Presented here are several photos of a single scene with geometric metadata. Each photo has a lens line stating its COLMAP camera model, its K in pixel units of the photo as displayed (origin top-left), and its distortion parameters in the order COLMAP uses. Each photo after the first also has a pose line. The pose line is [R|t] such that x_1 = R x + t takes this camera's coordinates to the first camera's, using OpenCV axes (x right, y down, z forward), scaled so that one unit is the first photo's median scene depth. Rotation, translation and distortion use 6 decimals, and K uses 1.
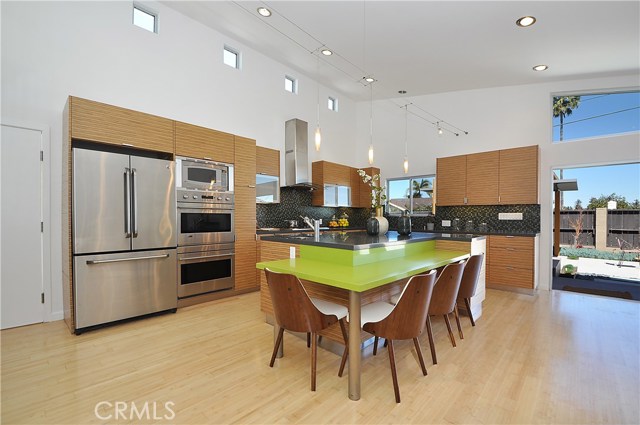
lens RADIAL K [[279.0, 0, 320.0], [0, 279.0, 223.9], [0, 0, 1]] dist [-0.015409, -0.000362]
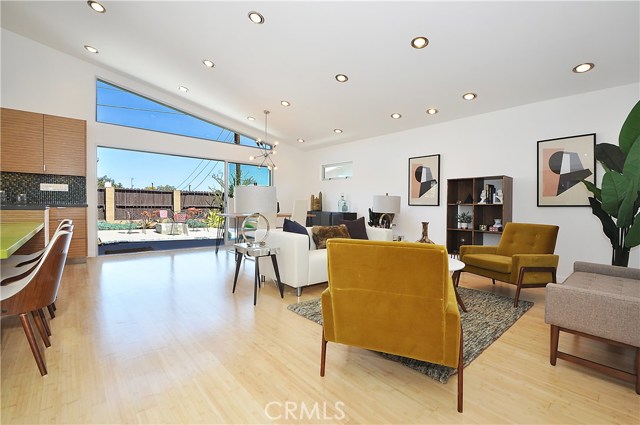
lens RADIAL K [[288.3, 0, 322.4], [0, 288.3, 200.8], [0, 0, 1]] dist [-0.001929, -0.000360]
pose [[0.099520, 0.003616, 0.995029, -0.164149], [0.004407, 0.999982, -0.004075, 0.022483], [-0.995026, 0.004790, 0.099502, -0.000735]]
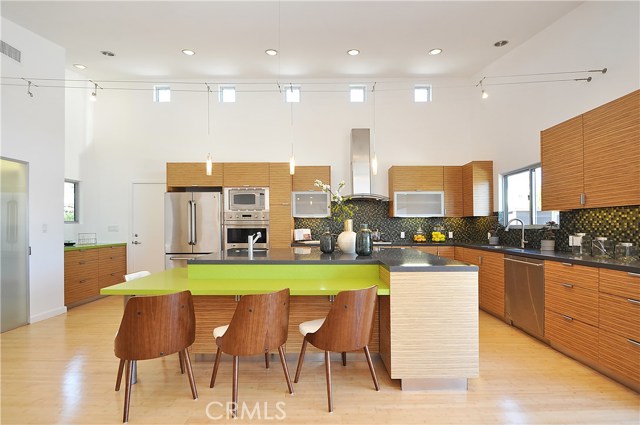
lens RADIAL K [[283.4, 0, 324.1], [0, 283.4, 229.5], [0, 0, 1]] dist [-0.003214, -0.000534]
pose [[0.687682, -0.003965, -0.726001, 0.505443], [-0.009236, 0.999856, -0.014209, -0.011218], [0.725953, 0.016476, 0.687547, 0.227261]]
